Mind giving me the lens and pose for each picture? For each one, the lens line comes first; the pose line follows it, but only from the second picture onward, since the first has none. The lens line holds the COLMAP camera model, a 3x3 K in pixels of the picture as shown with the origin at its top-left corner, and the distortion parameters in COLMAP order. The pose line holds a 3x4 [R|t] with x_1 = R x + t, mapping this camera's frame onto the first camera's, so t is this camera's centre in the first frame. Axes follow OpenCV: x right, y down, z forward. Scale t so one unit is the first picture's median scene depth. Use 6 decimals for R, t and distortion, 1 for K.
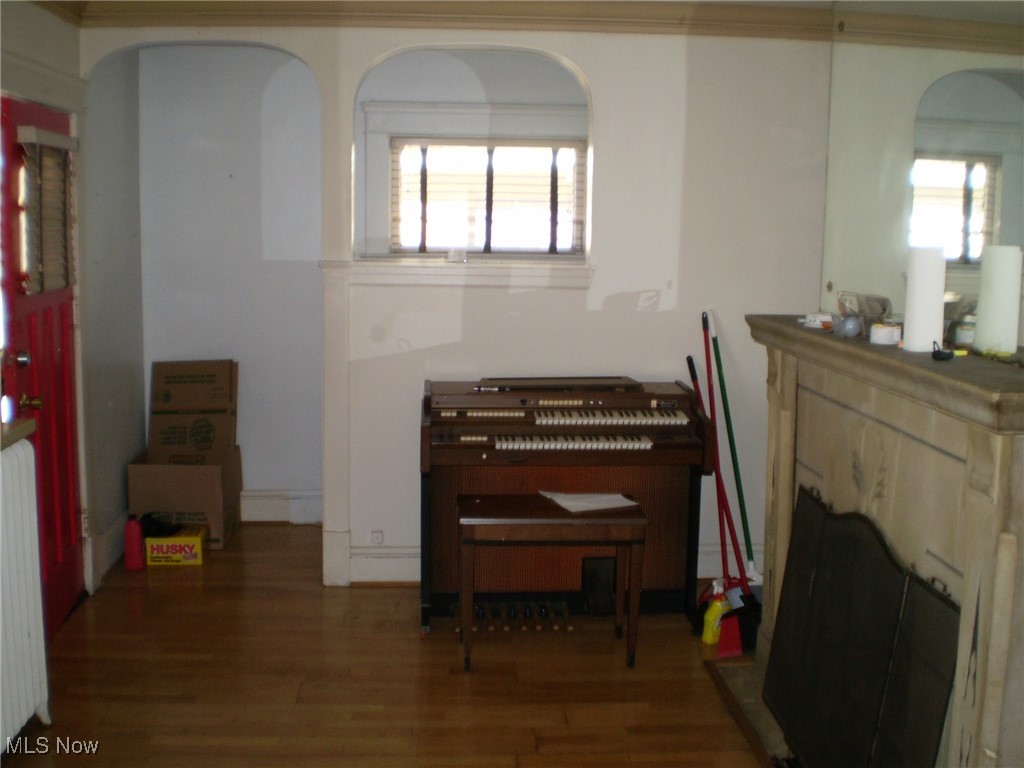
lens RADIAL K [[1134.9, 0, 512.0], [0, 1134.9, 384.0], [0, 0, 1]] dist [-0.062207, -0.205530]
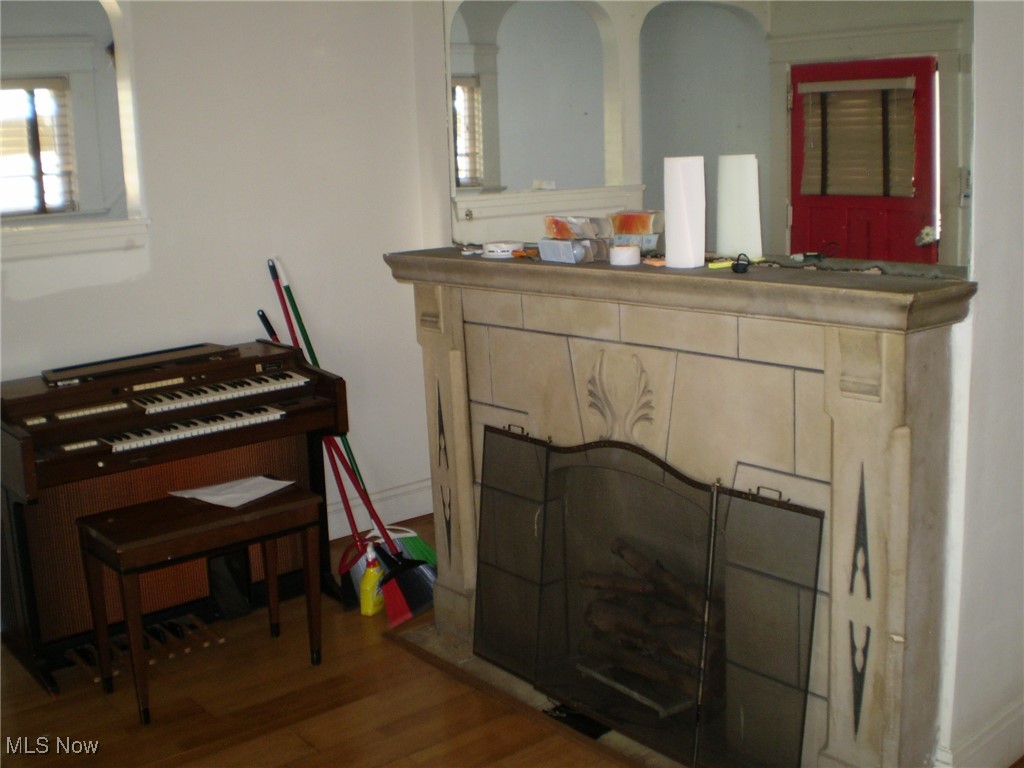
lens RADIAL K [[1134.9, 0, 512.0], [0, 1134.9, 384.0], [0, 0, 1]] dist [-0.062207, -0.205530]
pose [[0.812006, -0.164786, 0.559903, -0.224908], [0.135864, 0.986329, 0.093251, -0.027586], [-0.567615, 0.000350, 0.823294, 0.177216]]
